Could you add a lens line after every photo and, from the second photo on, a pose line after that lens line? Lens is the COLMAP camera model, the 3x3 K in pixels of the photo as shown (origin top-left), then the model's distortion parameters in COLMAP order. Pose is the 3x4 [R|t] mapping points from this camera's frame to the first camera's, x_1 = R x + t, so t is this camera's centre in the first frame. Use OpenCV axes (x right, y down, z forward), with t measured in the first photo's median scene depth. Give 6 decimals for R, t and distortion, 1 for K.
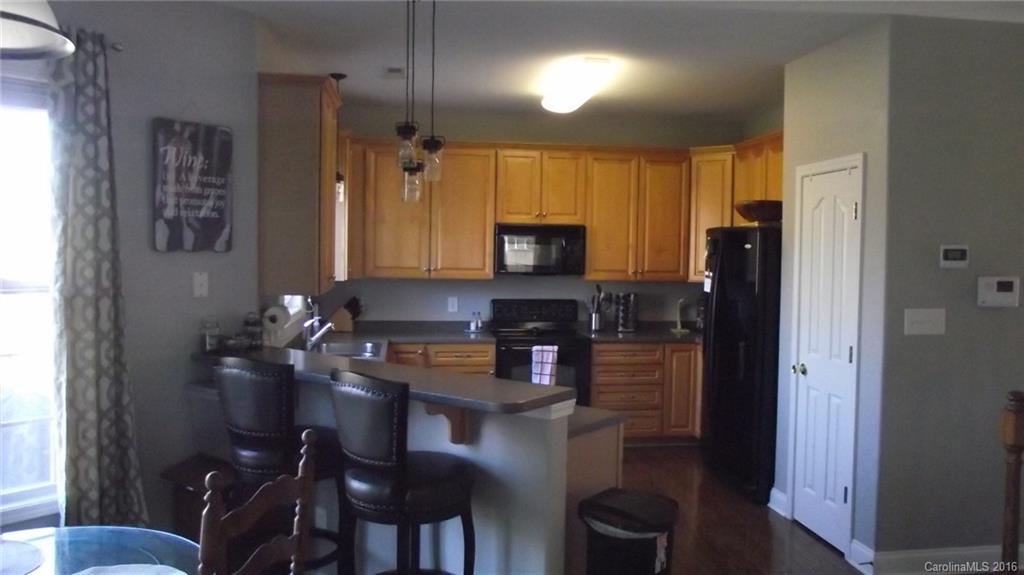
lens RADIAL K [[811.2, 0, 512.0], [0, 811.2, 287.5], [0, 0, 1]] dist [-0.098345, 0.077274]
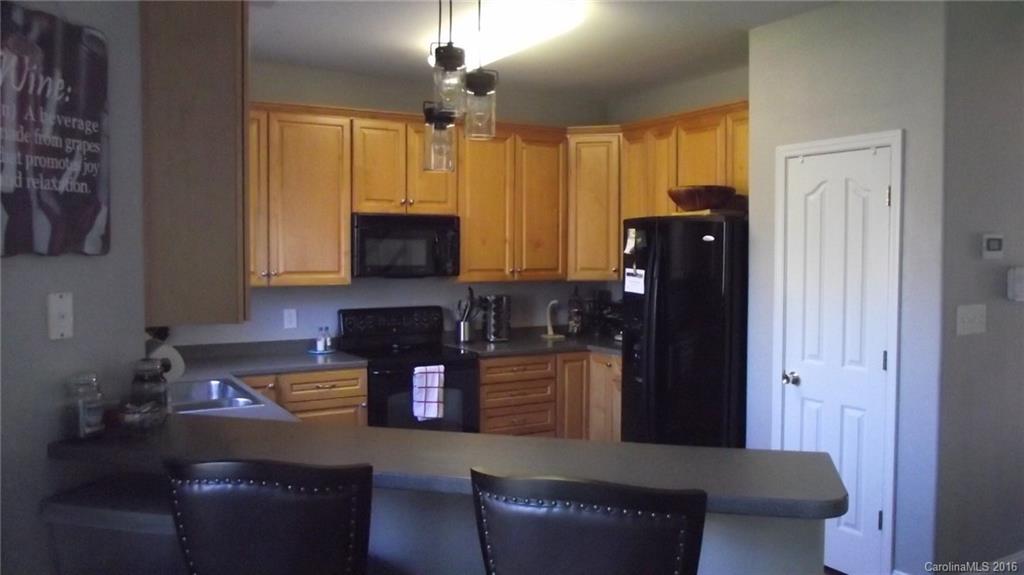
lens RADIAL K [[811.2, 0, 512.0], [0, 811.2, 287.5], [0, 0, 1]] dist [-0.098345, 0.077274]
pose [[0.923020, -0.032112, 0.383410, -0.187411], [0.030278, 0.999483, 0.010818, -0.011666], [-0.383559, 0.001624, 0.923515, 0.231646]]
